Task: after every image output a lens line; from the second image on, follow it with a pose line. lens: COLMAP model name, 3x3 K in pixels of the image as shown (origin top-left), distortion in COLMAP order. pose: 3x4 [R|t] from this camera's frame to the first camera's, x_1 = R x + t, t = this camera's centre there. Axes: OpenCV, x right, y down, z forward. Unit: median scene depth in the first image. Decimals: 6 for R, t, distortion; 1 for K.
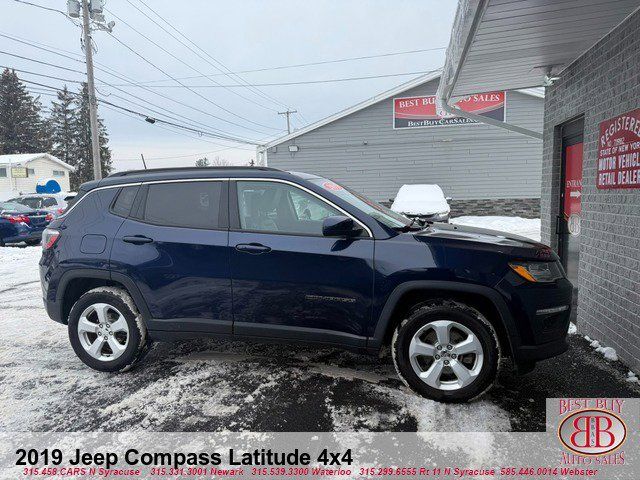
lens RADIAL K [[482.9, 0, 317.2], [0, 482.9, 217.4], [0, 0, 1]] dist [0.101675, -0.165347]
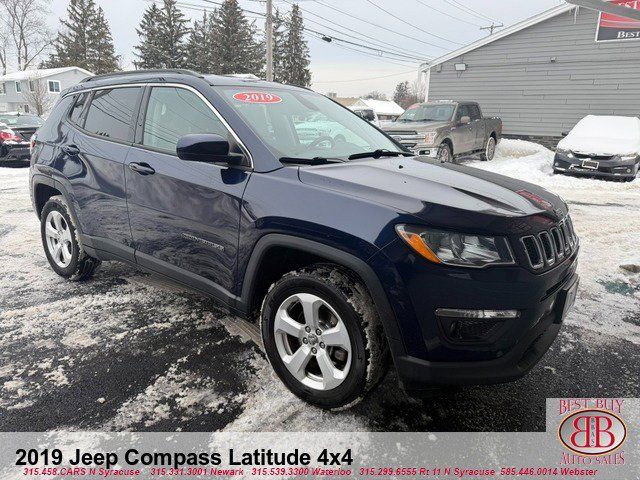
lens RADIAL K [[482.9, 0, 317.2], [0, 482.9, 217.4], [0, 0, 1]] dist [0.101675, -0.165347]
pose [[0.897847, 0.131657, -0.420163, 0.159356], [-0.068633, 0.984432, 0.161809, -0.004005], [0.434925, -0.116443, 0.892906, 0.112708]]
